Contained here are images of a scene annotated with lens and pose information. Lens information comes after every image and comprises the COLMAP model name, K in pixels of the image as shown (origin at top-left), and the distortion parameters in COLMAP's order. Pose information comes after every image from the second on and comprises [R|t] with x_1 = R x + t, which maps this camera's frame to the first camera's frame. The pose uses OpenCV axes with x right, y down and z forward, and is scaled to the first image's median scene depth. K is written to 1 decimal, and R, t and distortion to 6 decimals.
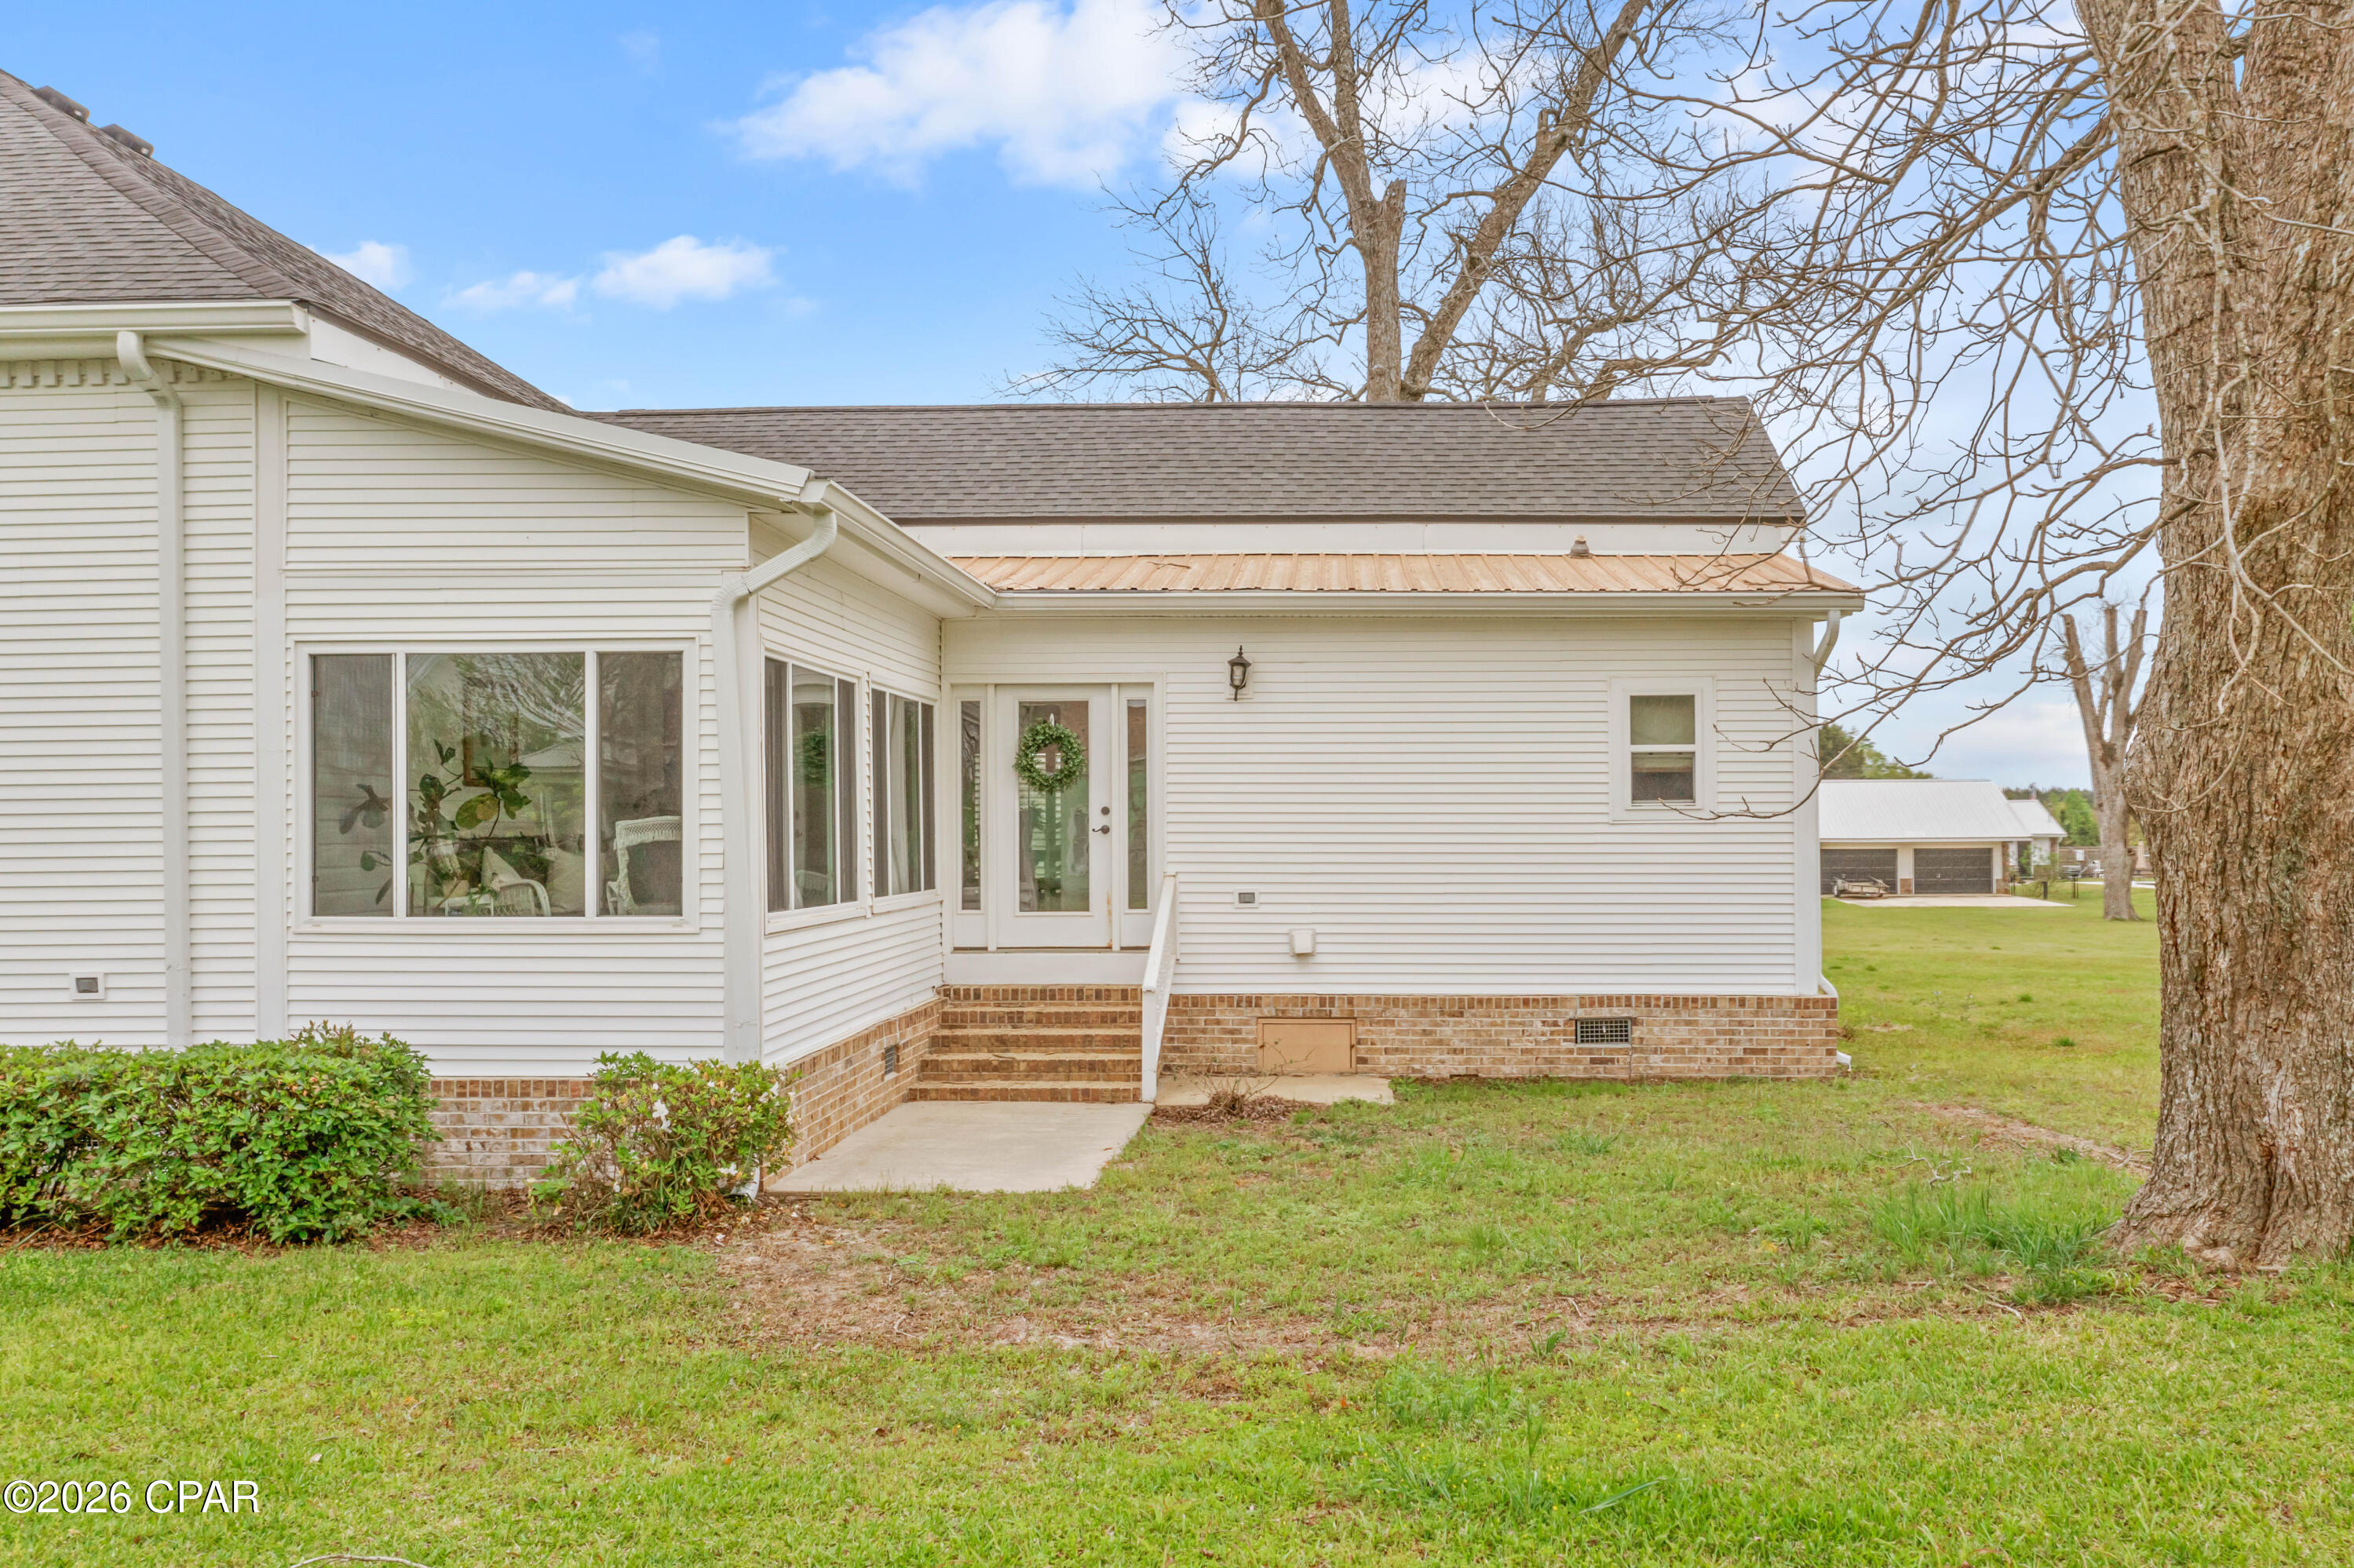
lens RADIAL K [[1956.2, 0, 1182.1], [0, 1956.2, 767.7], [0, 0, 1]] dist [-0.015826, 0.002625]
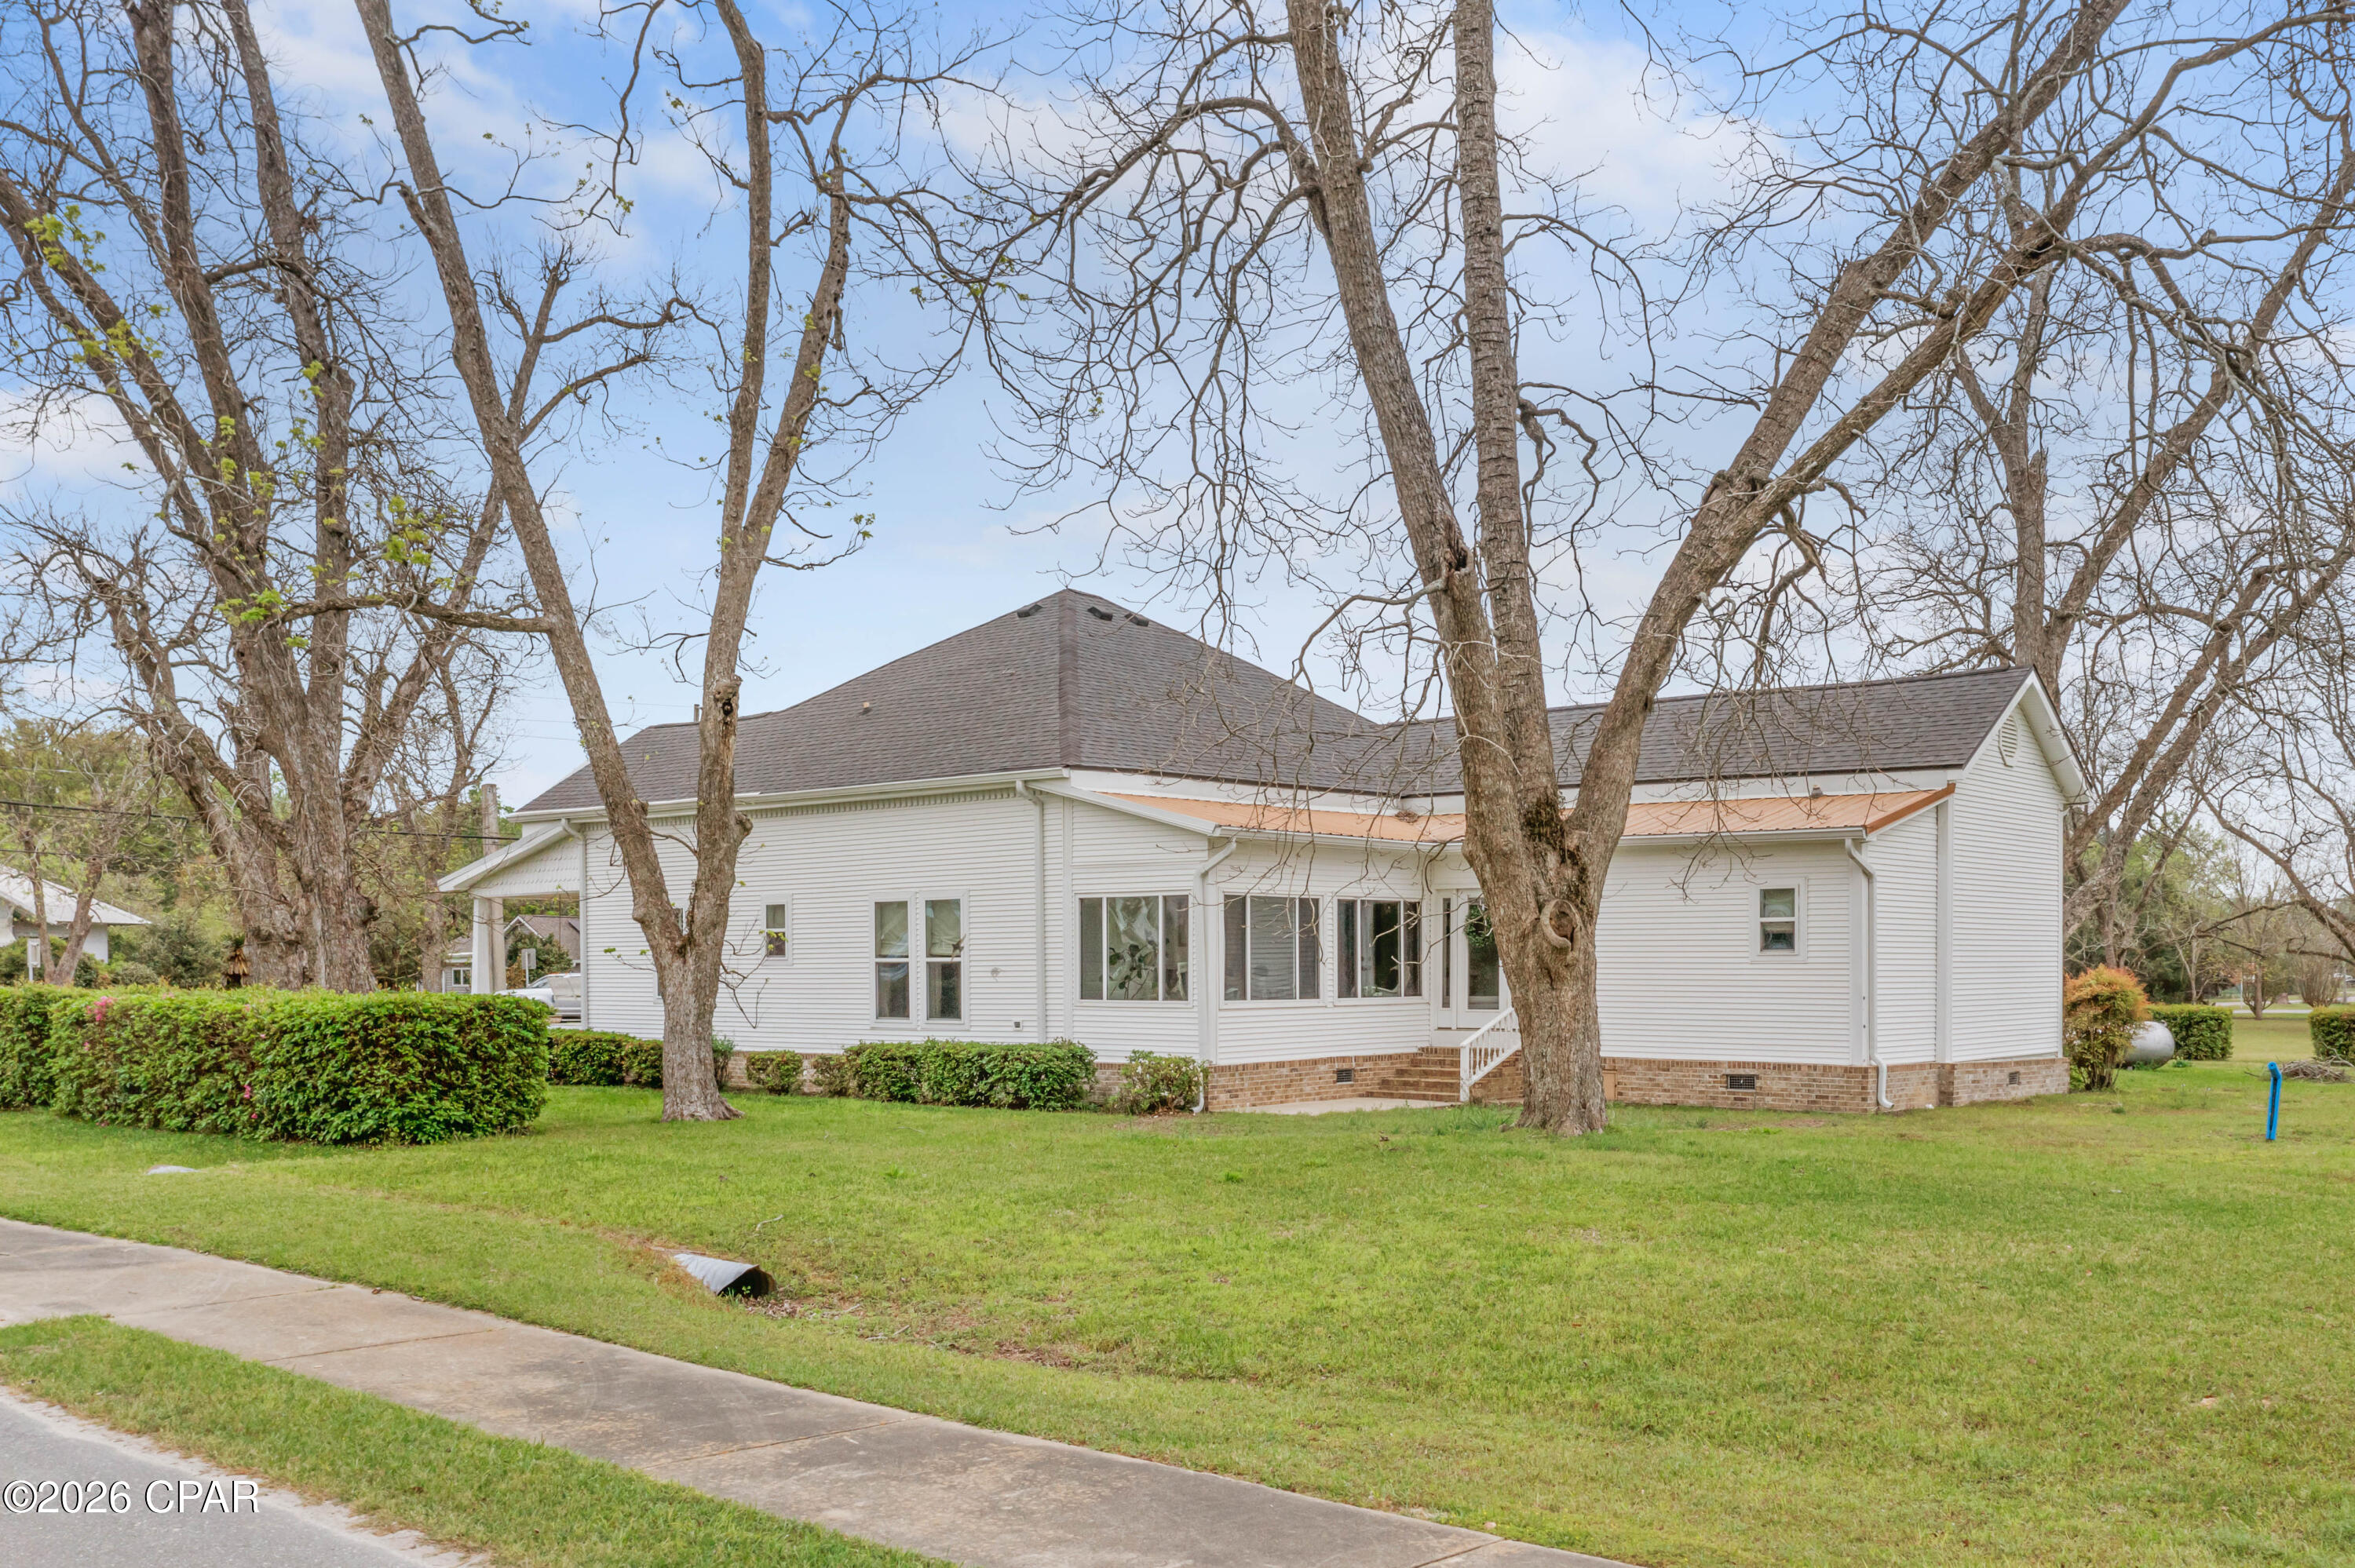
lens RADIAL K [[1957.0, 0, 1175.2], [0, 1957.0, 790.5], [0, 0, 1]] dist [-0.015826, 0.002625]
pose [[0.787336, -0.052632, -0.614274, 0.907505], [0.019029, 0.997949, -0.061115, -0.028634], [0.616231, 0.036429, 0.786723, -0.699744]]
